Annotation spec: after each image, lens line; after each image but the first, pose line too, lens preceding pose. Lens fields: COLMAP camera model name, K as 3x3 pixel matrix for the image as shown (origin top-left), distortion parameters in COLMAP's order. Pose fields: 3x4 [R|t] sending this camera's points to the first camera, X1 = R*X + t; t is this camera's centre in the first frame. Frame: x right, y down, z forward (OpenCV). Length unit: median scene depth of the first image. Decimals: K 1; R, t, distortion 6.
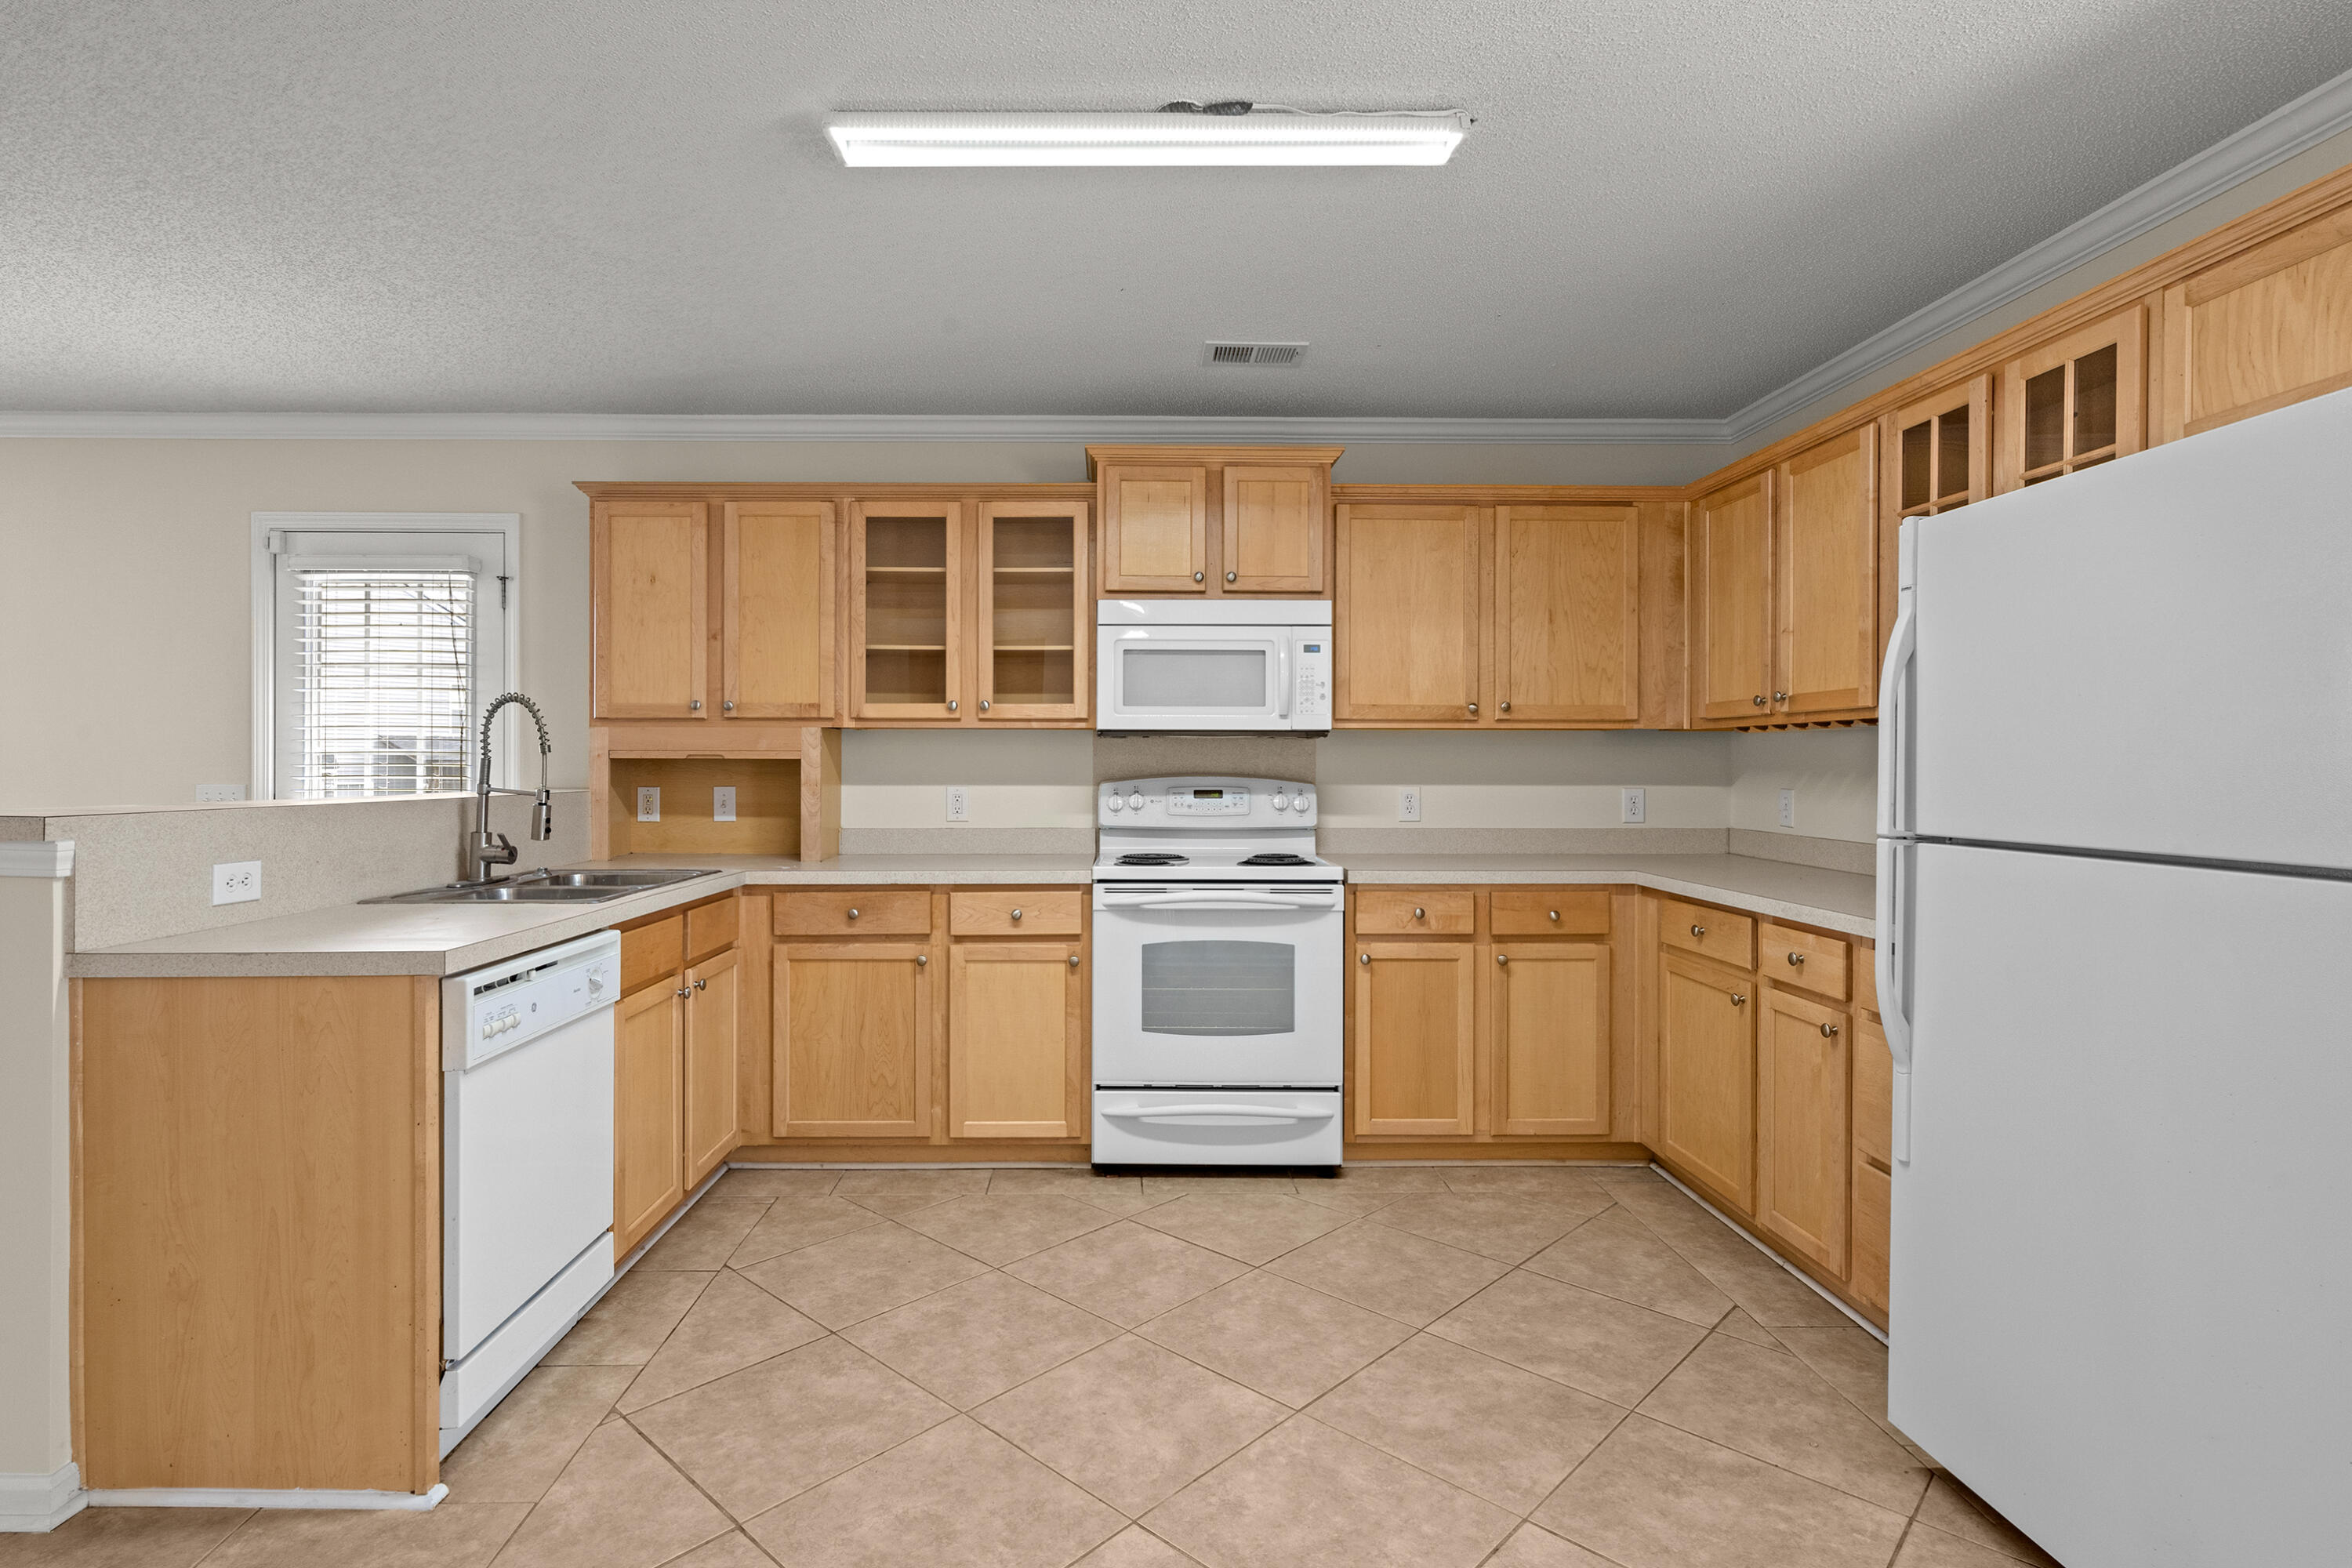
lens RADIAL K [[1205.5, 0, 1136.4], [0, 1205.5, 762.2], [0, 0, 1]] dist [-0.001605, 0.001084]
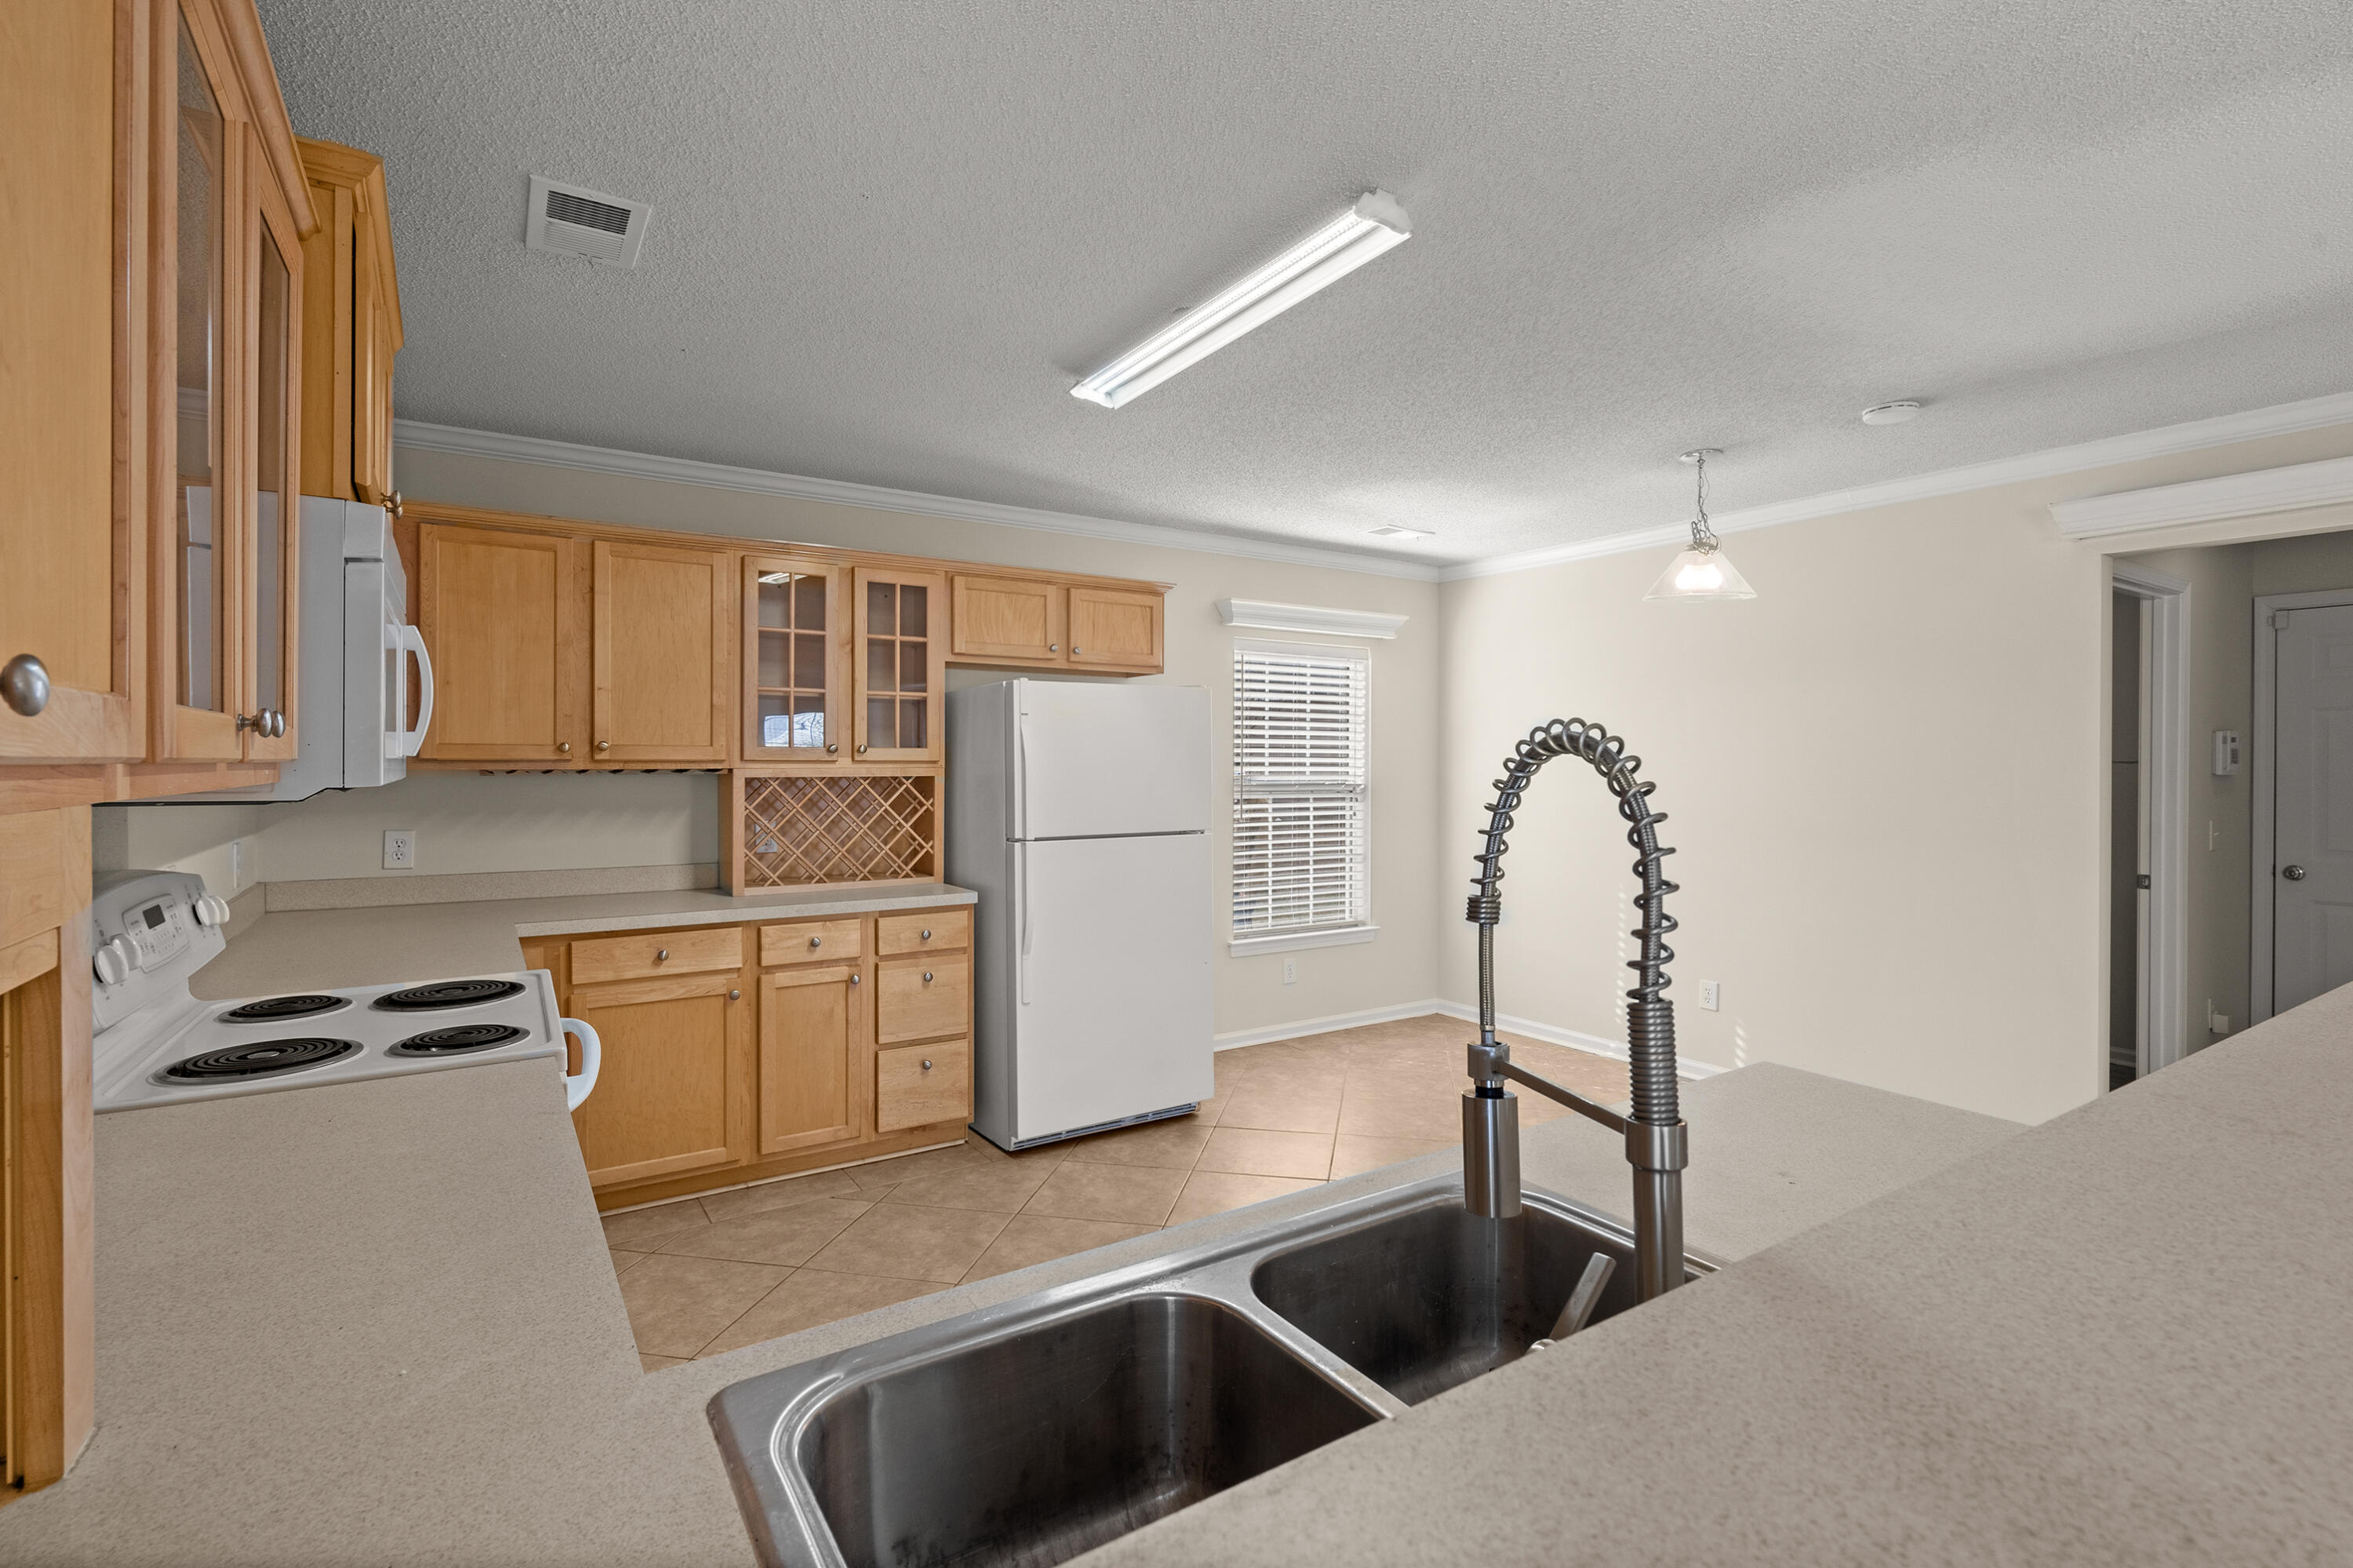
lens RADIAL K [[1077.9, 0, 1180.2], [0, 1077.9, 776.5], [0, 0, 1]] dist [-0.002963, 0.000680]
pose [[-0.544927, -0.014131, 0.838365, -0.576353], [-0.006788, 0.999900, 0.012441, -0.038708], [-0.838456, 0.001088, -0.544968, 1.027951]]
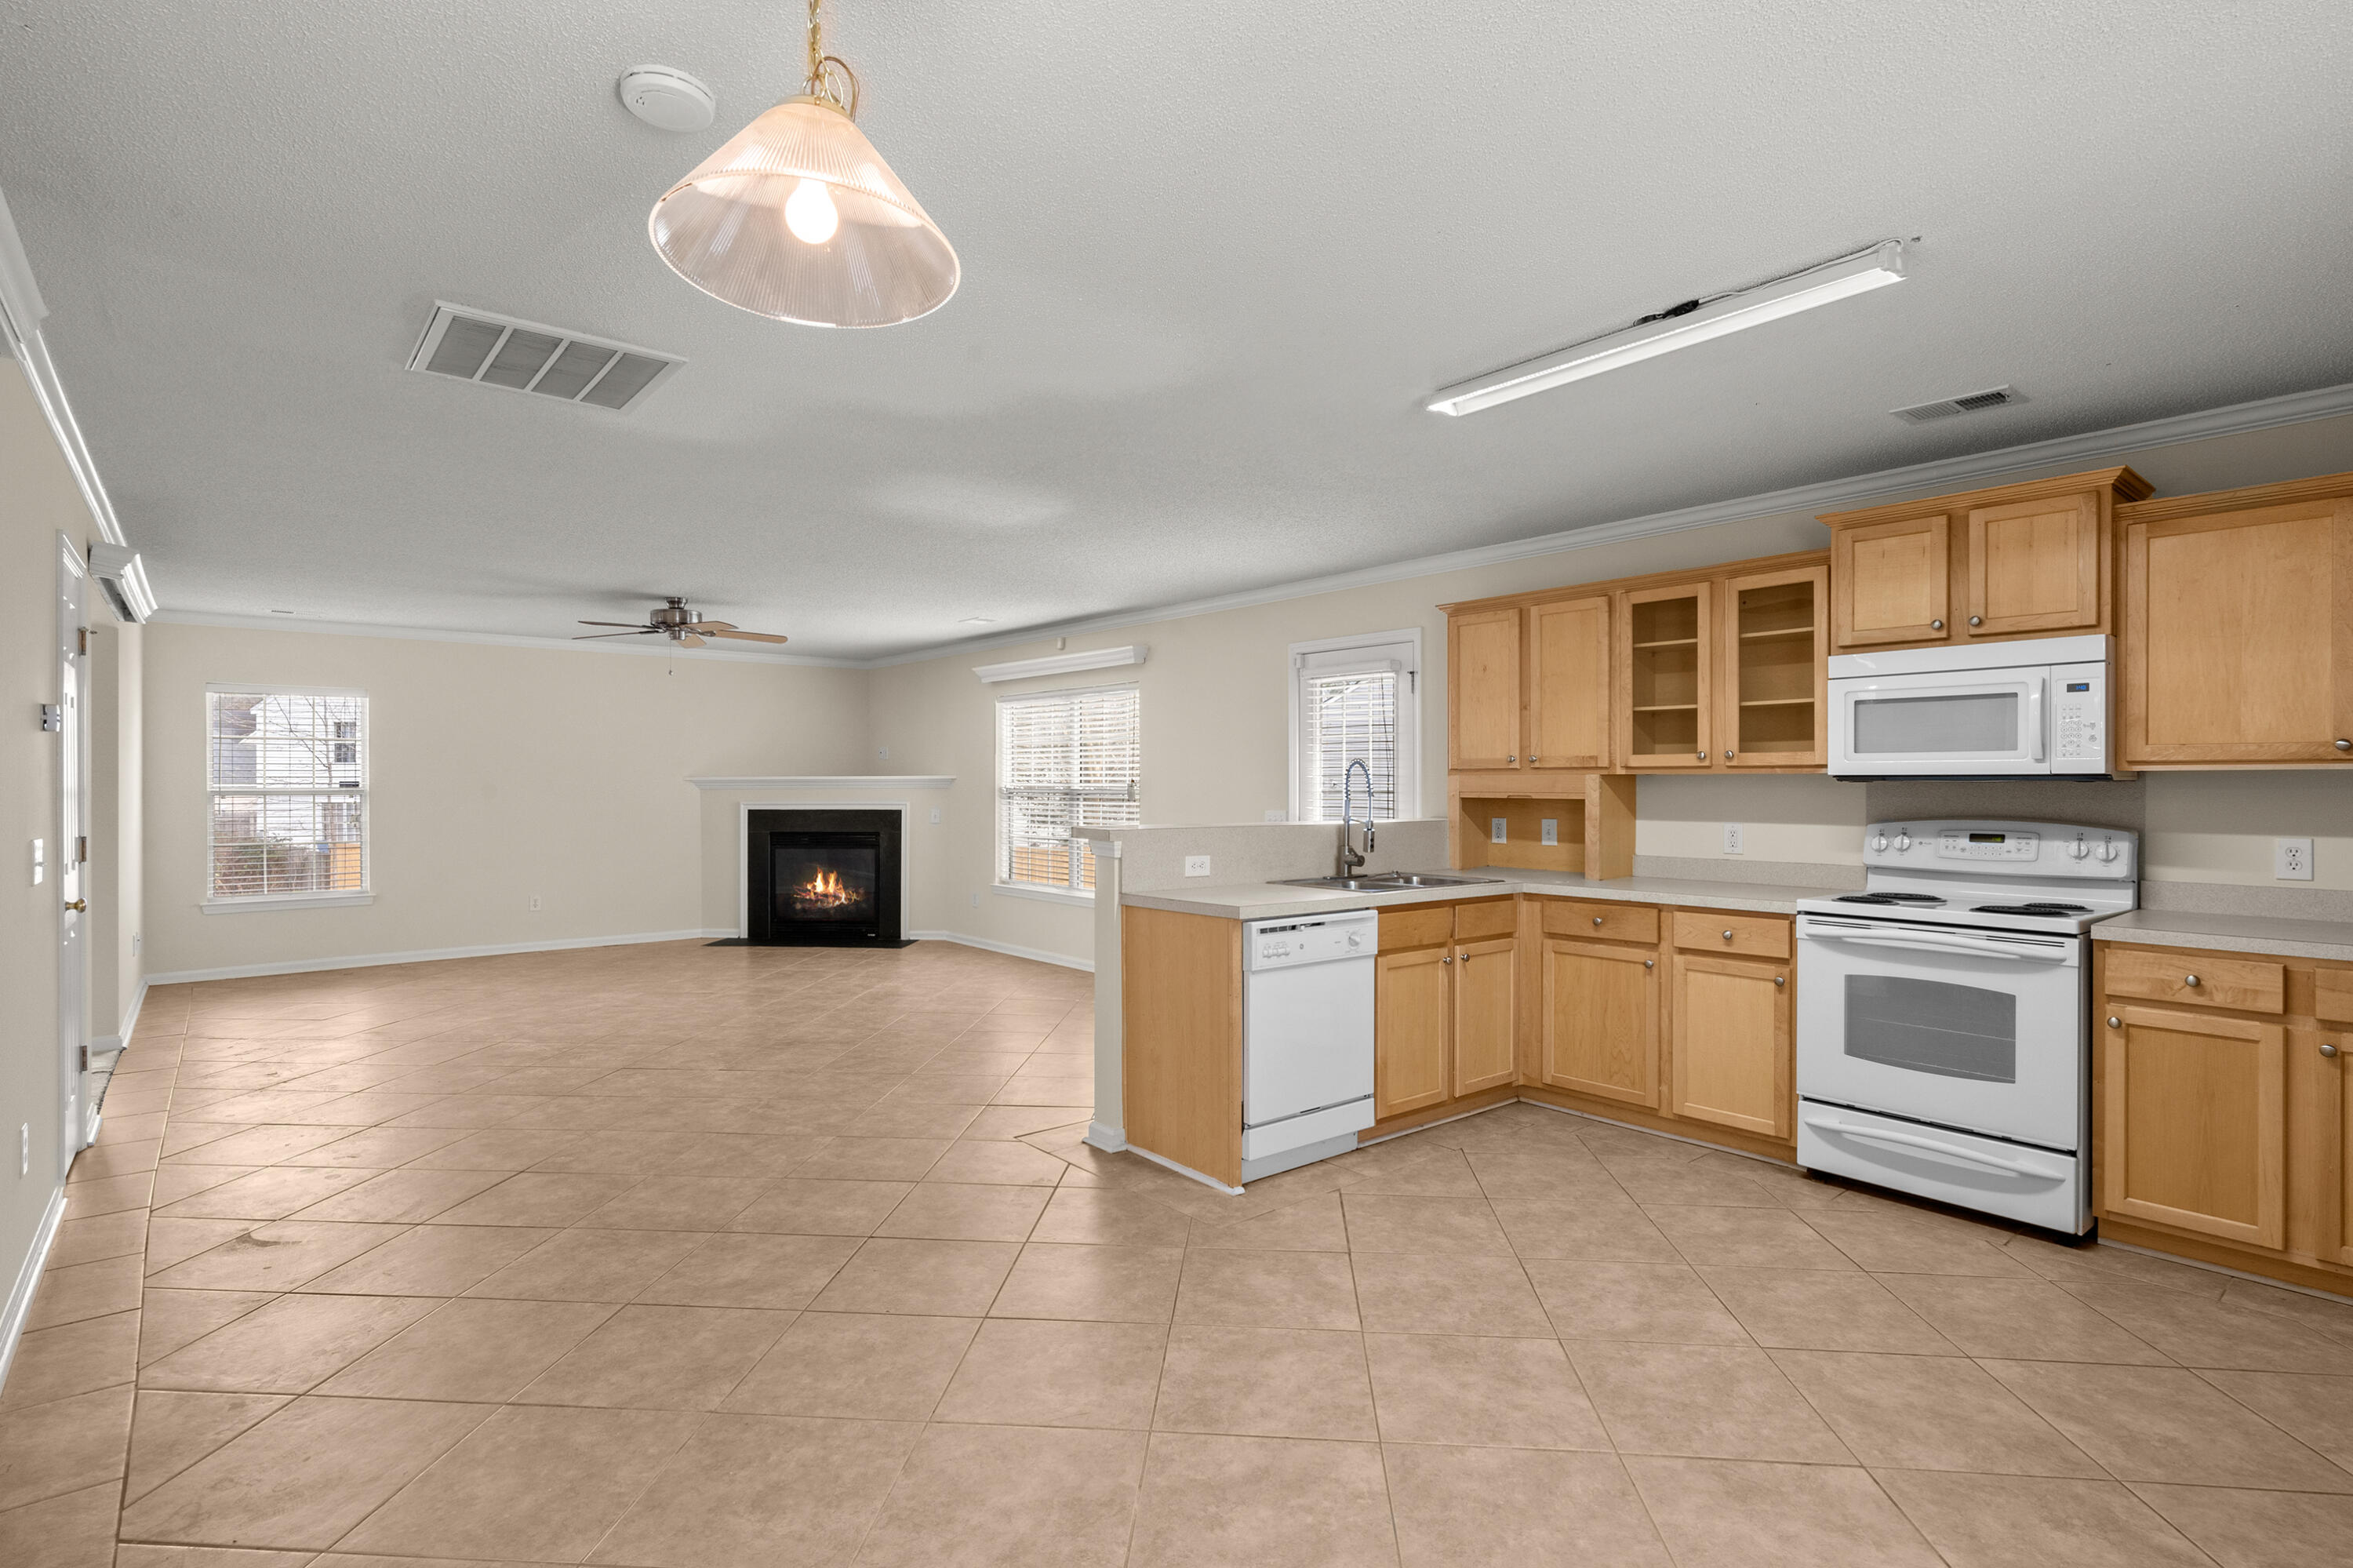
lens RADIAL K [[1139.0, 0, 1135.4], [0, 1139.0, 786.0], [0, 0, 1]] dist [0.001087, 0.001322]
pose [[0.613111, 0.000037, -0.789997, 0.422749], [0.001373, 0.999998, 0.001112, -0.020602], [0.789996, -0.001767, 0.613110, -0.133270]]
